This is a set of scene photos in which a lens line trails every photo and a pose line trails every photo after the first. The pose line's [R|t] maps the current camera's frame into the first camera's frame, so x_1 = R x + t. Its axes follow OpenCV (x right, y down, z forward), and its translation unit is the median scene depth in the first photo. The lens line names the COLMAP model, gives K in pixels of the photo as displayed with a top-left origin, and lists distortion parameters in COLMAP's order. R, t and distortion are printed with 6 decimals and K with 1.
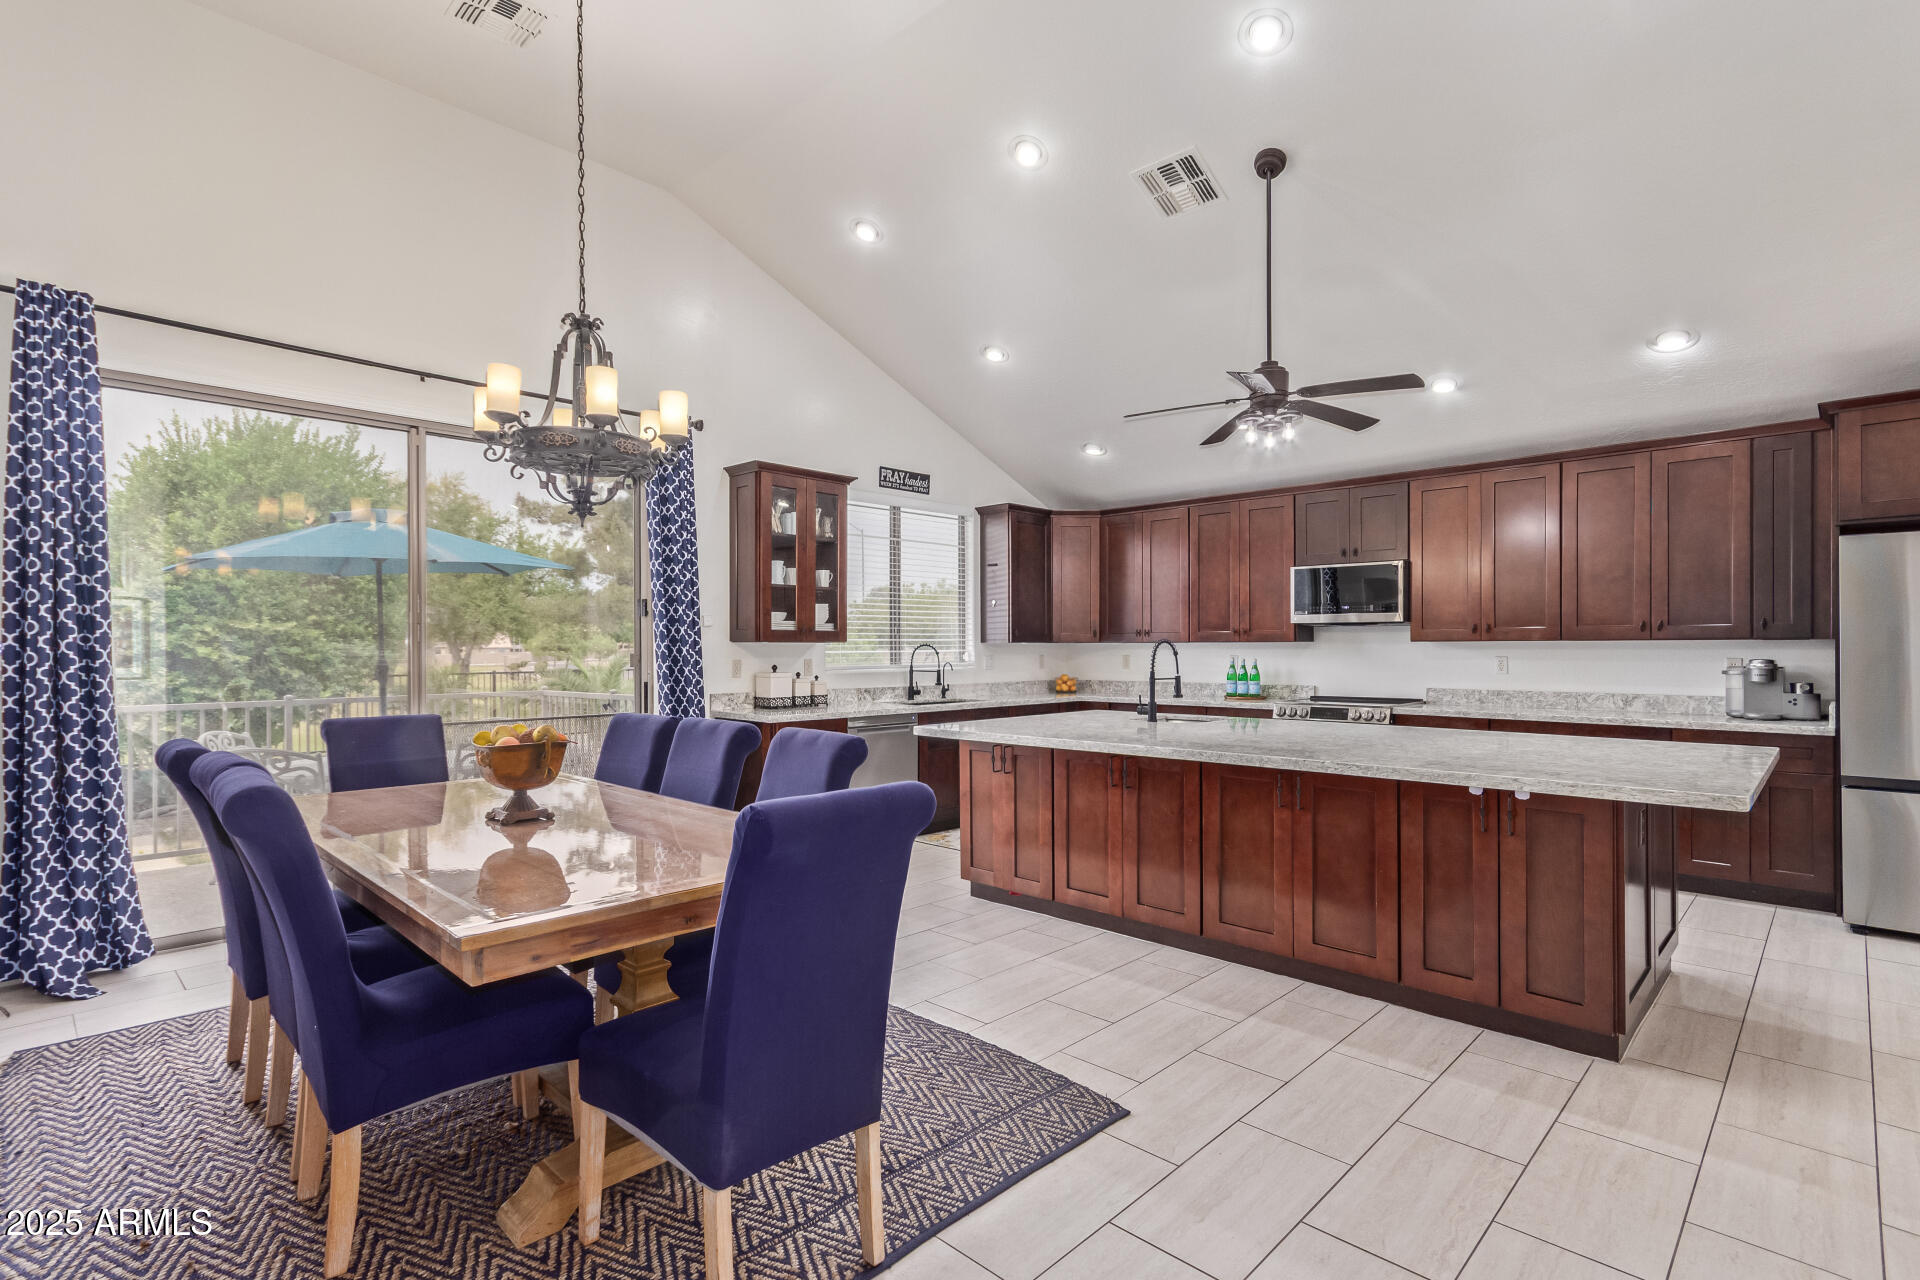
lens RADIAL K [[924.5, 0, 964.8], [0, 924.5, 643.1], [0, 0, 1]] dist [0.014830, 0.000295]
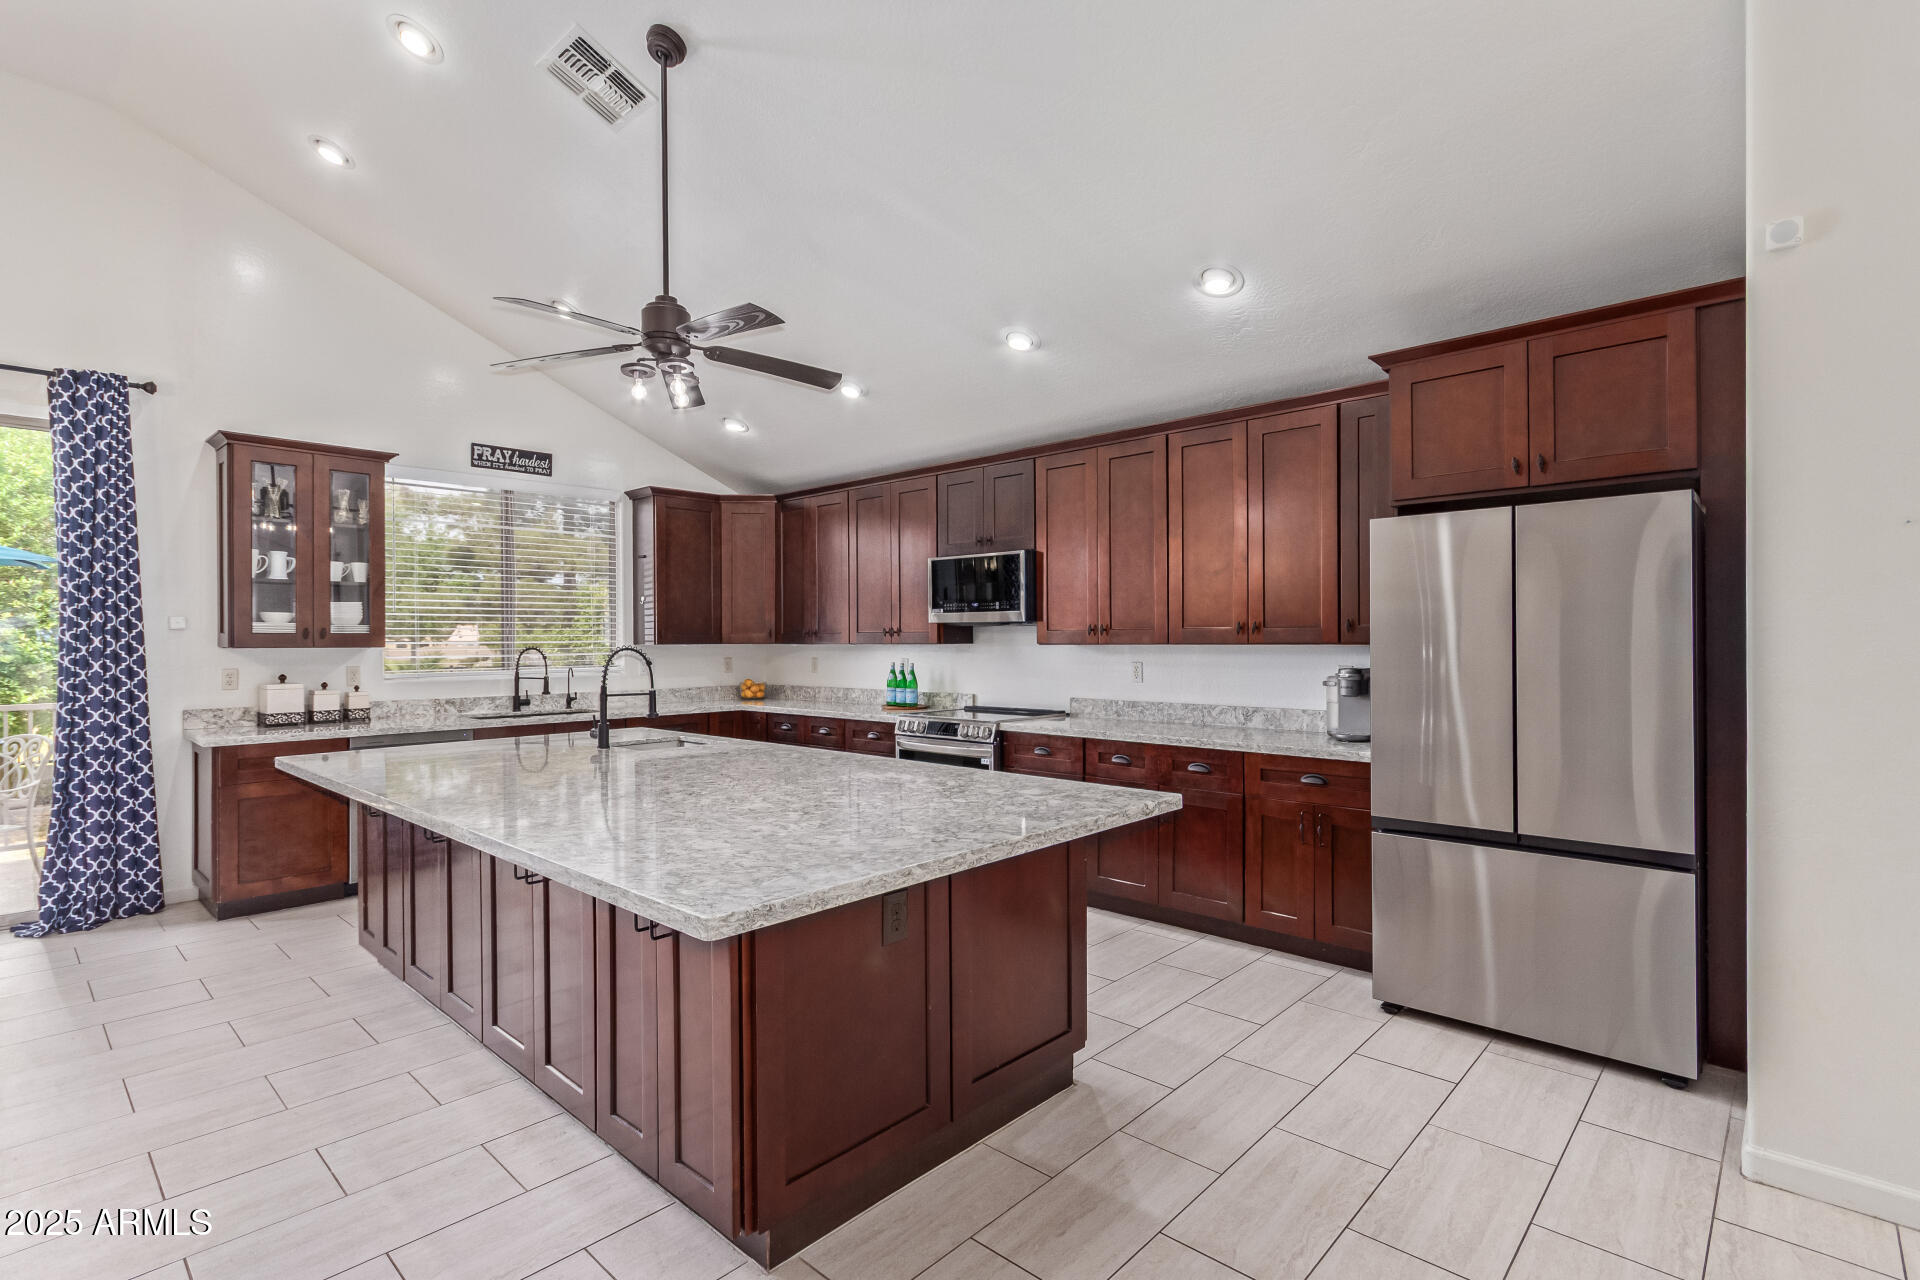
lens RADIAL K [[908.1, 0, 960.0], [0, 908.1, 640.0], [0, 0, 1]] dist [0.001882, 0.000637]
pose [[0.999852, -0.002288, 0.017022, 0.391434], [0.002216, 0.999989, 0.004243, -0.009615], [-0.017032, -0.004205, 0.999846, 0.153858]]
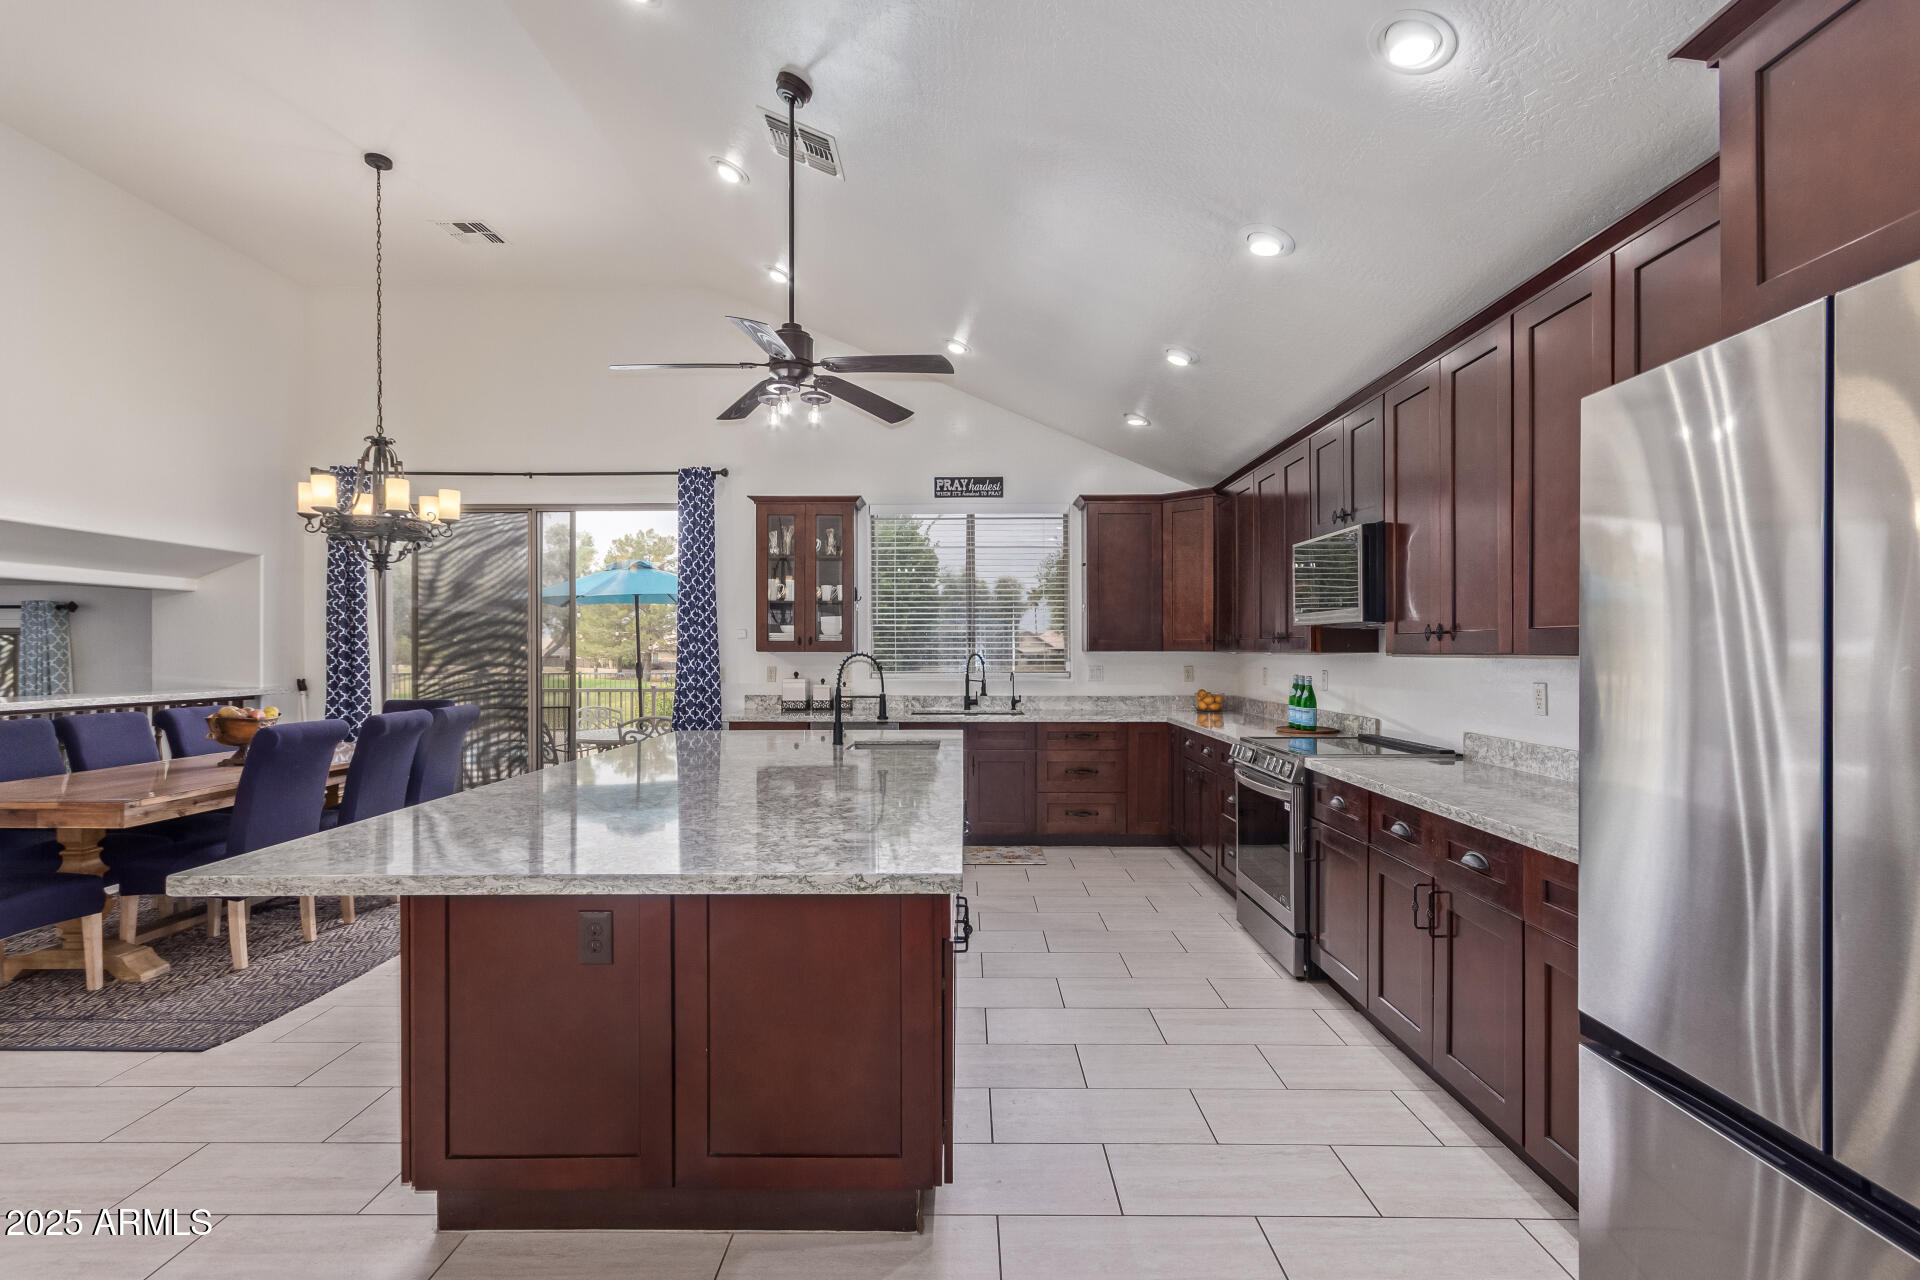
lens RADIAL K [[894.3, 0, 955.6], [0, 894.3, 647.2], [0, 0, 1]] dist [0.001405, 0.000410]
pose [[0.686394, -0.000597, -0.727230, 0.707941], [0.002397, 0.999996, 0.001441, -0.007205], [0.727226, -0.002732, 0.686393, 0.382106]]
